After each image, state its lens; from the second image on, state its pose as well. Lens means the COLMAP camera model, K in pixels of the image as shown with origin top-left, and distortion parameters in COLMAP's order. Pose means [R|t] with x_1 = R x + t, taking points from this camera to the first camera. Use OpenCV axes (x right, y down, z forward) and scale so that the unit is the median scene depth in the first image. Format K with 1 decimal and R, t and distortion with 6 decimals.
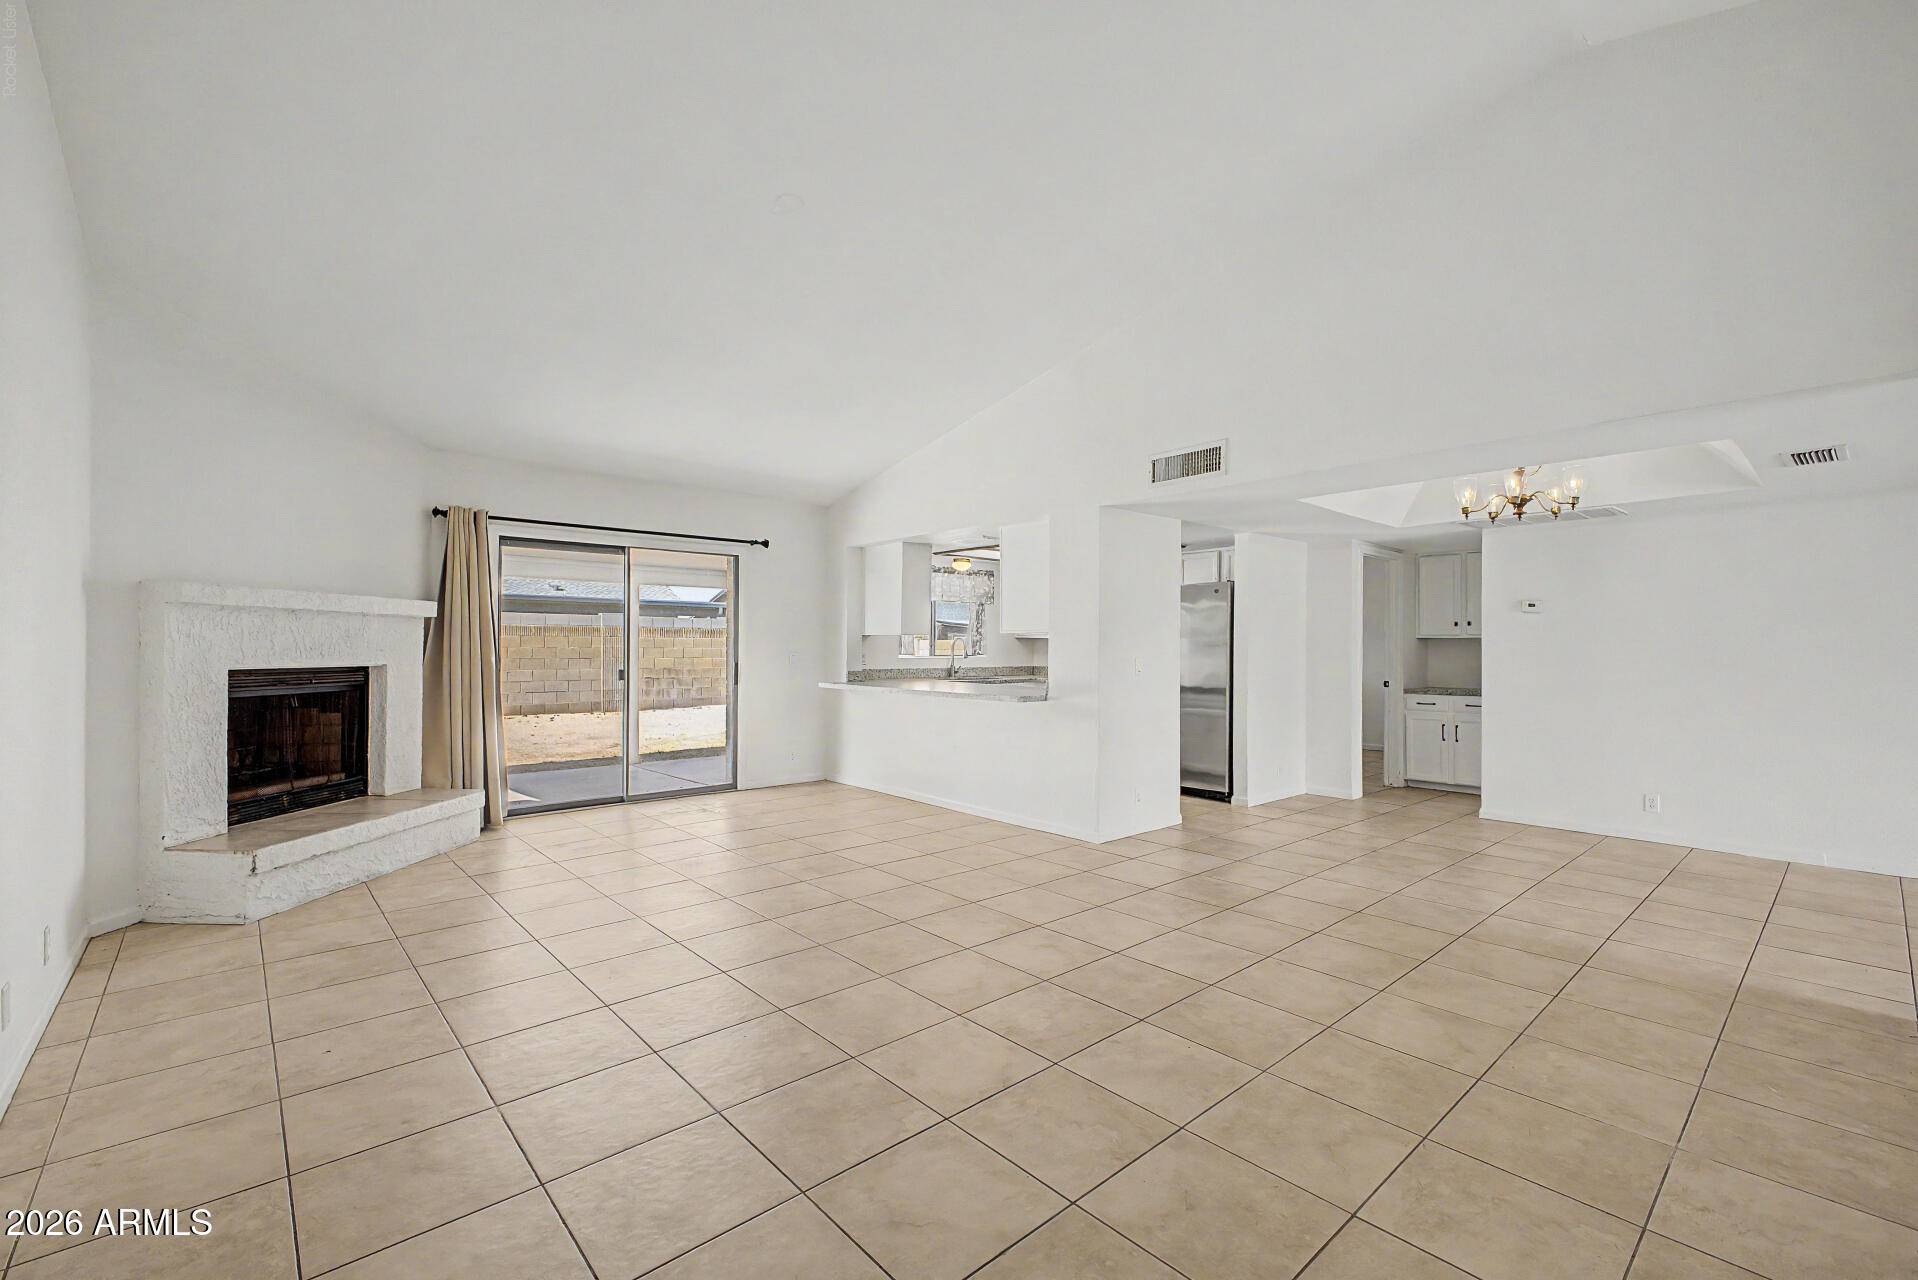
lens RADIAL K [[832.8, 0, 933.0], [0, 832.8, 646.0], [0, 0, 1]] dist [-0.002689, -0.000098]
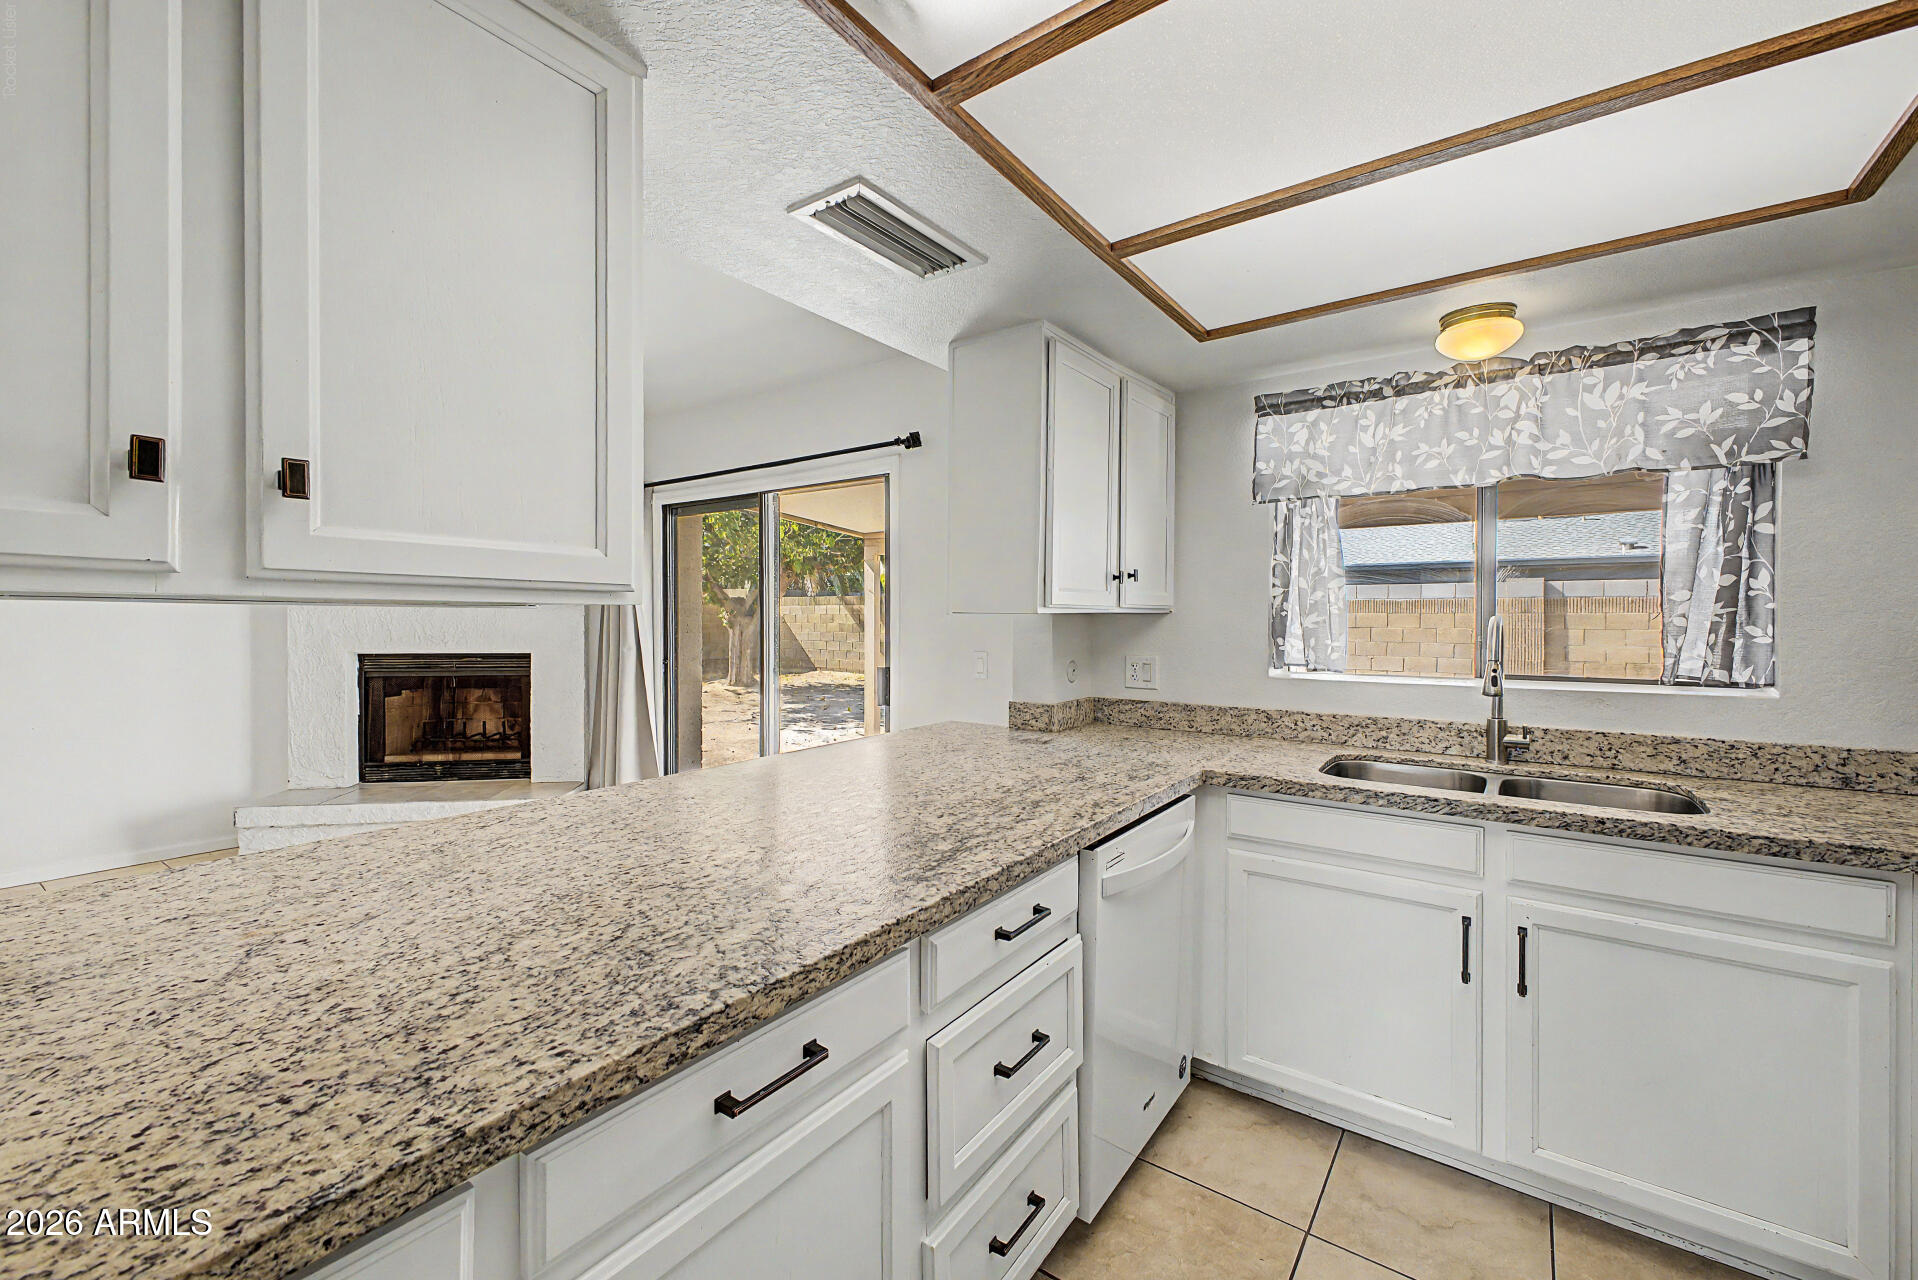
lens RADIAL K [[761.7, 0, 959.7], [0, 761.7, 632.7], [0, 0, 1]] dist [0.023057, -0.000041]
pose [[0.251591, 0.014341, -0.967727, 0.405734], [0.001172, 0.999885, 0.015122, -0.015446], [0.967833, -0.004938, 0.251545, 1.387464]]
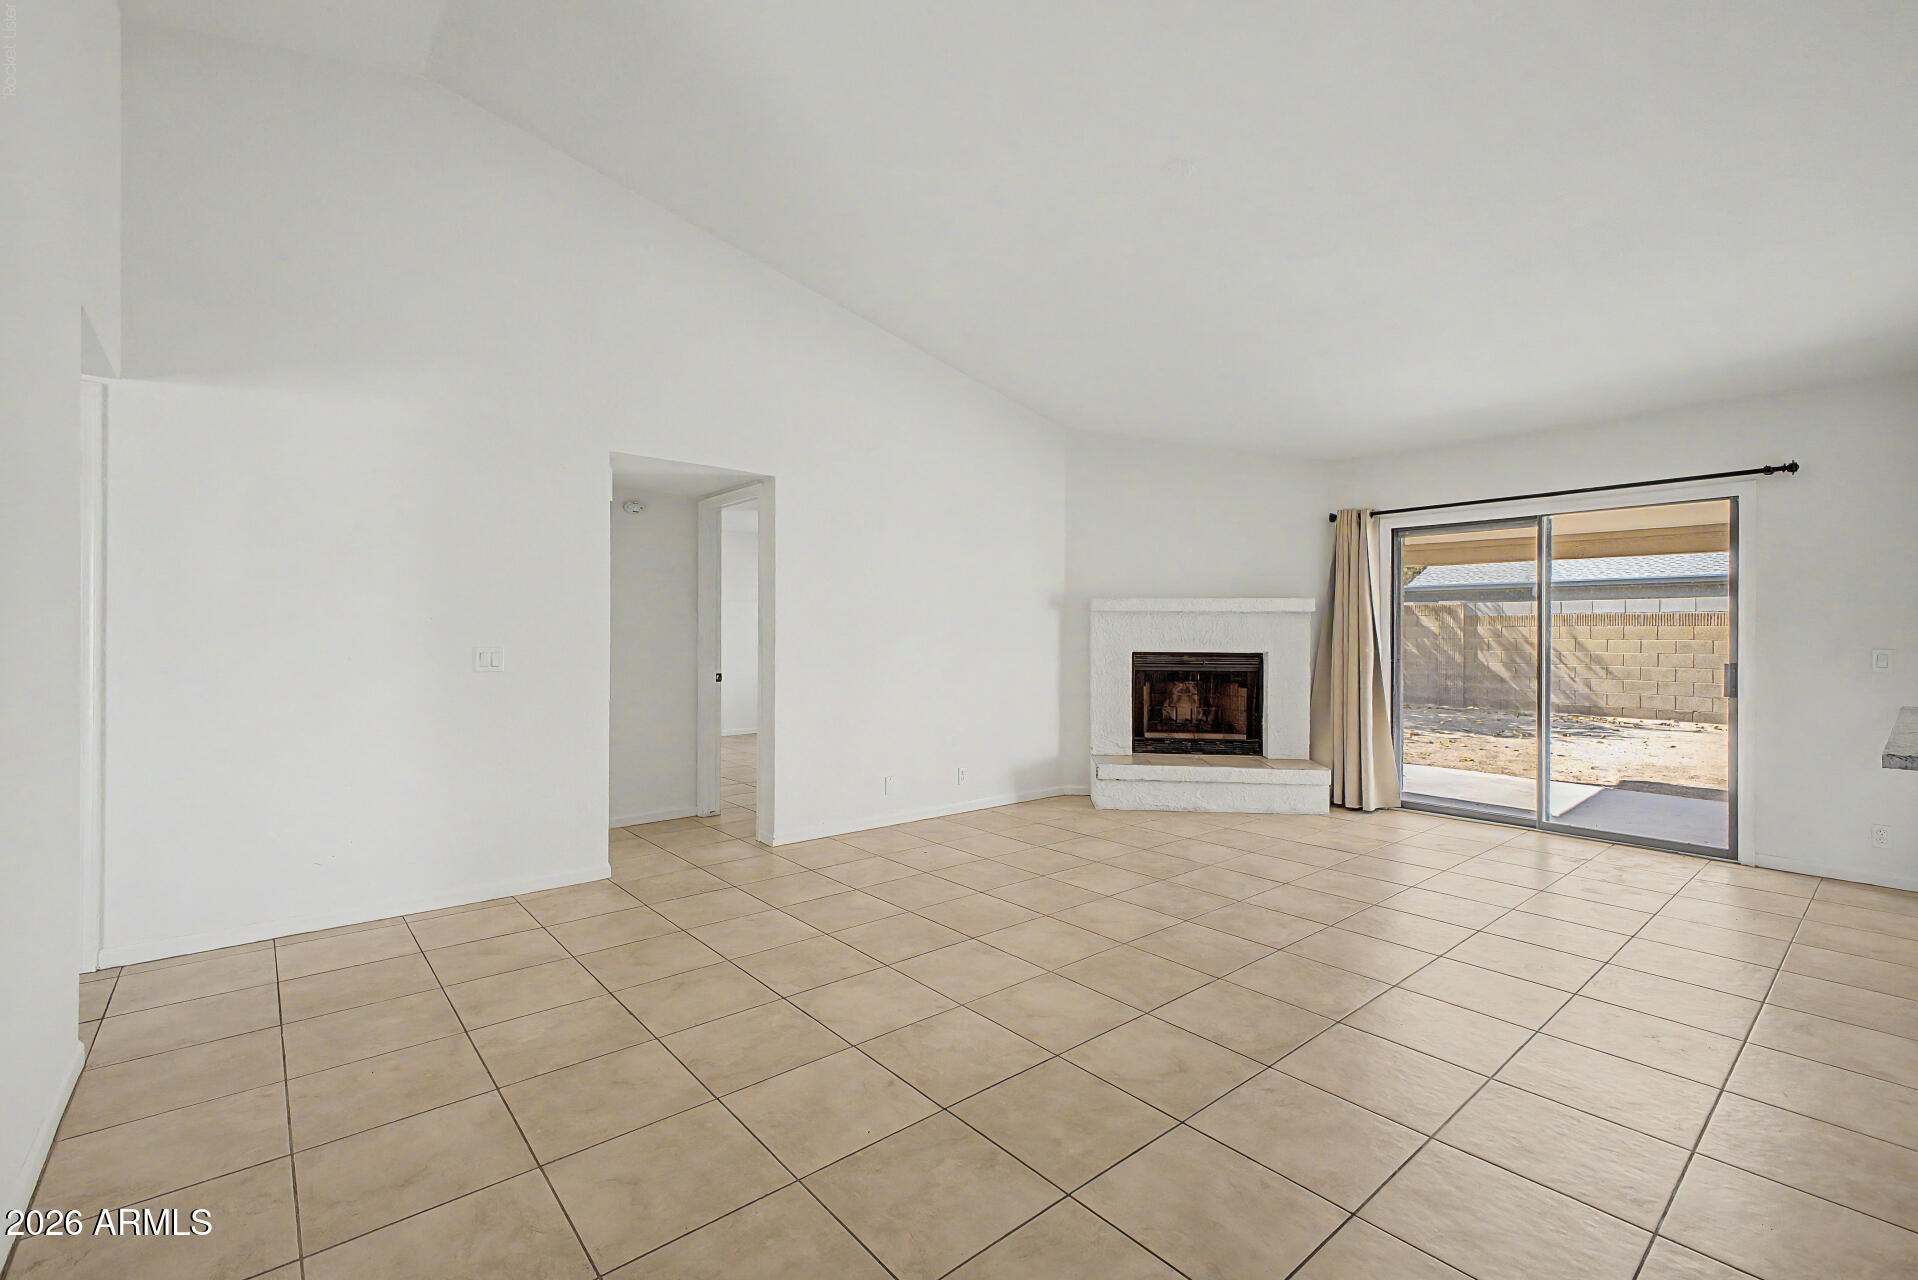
lens RADIAL K [[818.5, 0, 964.0], [0, 818.5, 634.5], [0, 0, 1]] dist [0.031940, -0.000087]
pose [[-0.006736, -0.001646, -0.999976, 0.620218], [-0.000023, 0.999999, -0.001646, -0.001906], [0.999977, 0.000011, -0.006736, 0.608290]]
